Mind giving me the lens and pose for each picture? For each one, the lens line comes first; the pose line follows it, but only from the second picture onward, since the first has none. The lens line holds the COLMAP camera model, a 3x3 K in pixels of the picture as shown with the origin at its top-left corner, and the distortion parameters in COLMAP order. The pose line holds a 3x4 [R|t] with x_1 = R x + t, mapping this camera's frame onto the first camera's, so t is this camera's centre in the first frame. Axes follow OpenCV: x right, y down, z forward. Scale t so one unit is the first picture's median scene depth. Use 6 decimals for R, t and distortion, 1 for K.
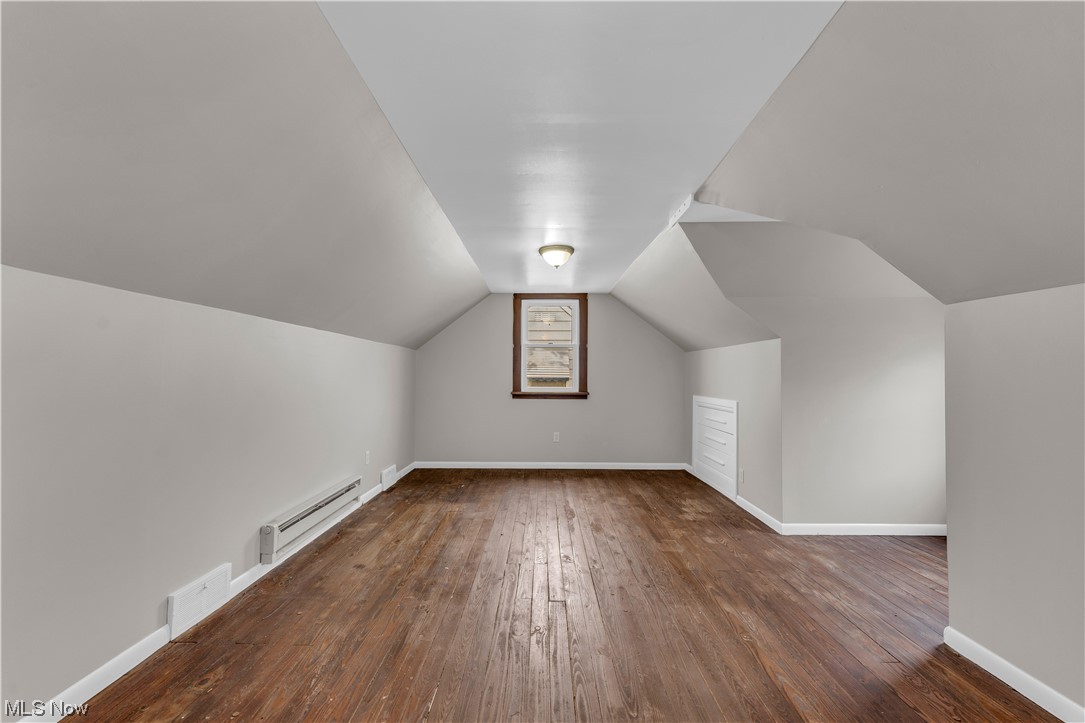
lens RADIAL K [[434.2, 0, 539.0], [0, 434.2, 368.0], [0, 0, 1]] dist [-0.000454, -0.000207]
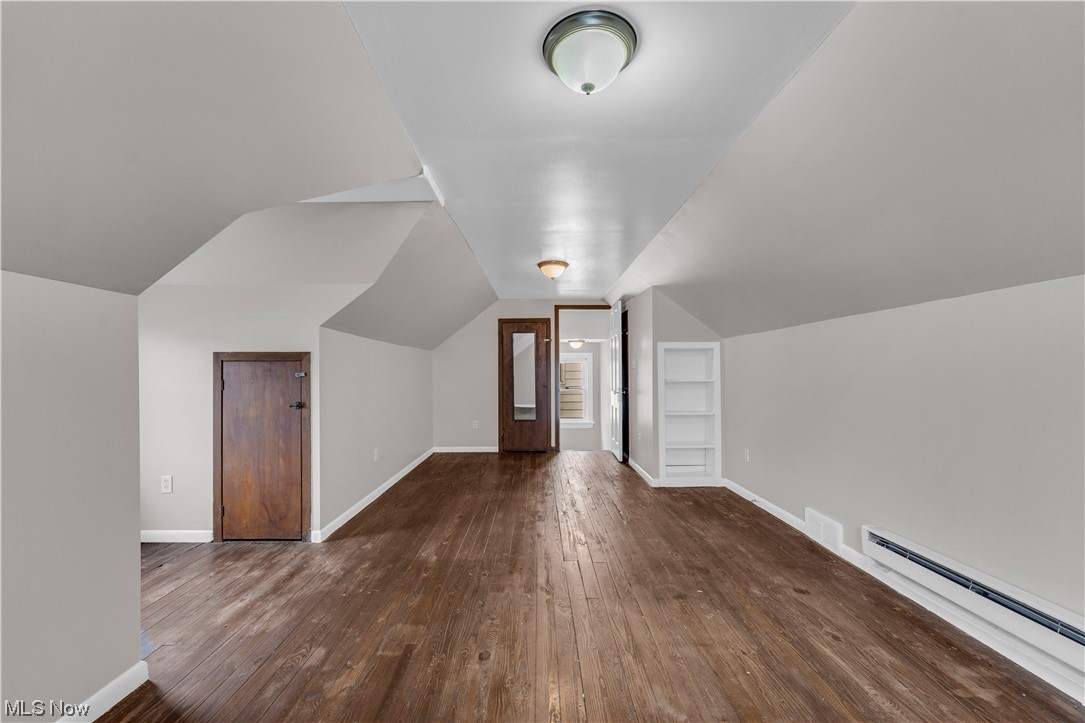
lens RADIAL K [[434.2, 0, 539.0], [0, 434.2, 368.0], [0, 0, 1]] dist [-0.000454, -0.000207]
pose [[-0.999920, -0.000656, -0.012607, 0.129750], [-0.000283, 0.999563, -0.029568, 0.039131], [0.012621, -0.029562, -0.999483, 1.986080]]
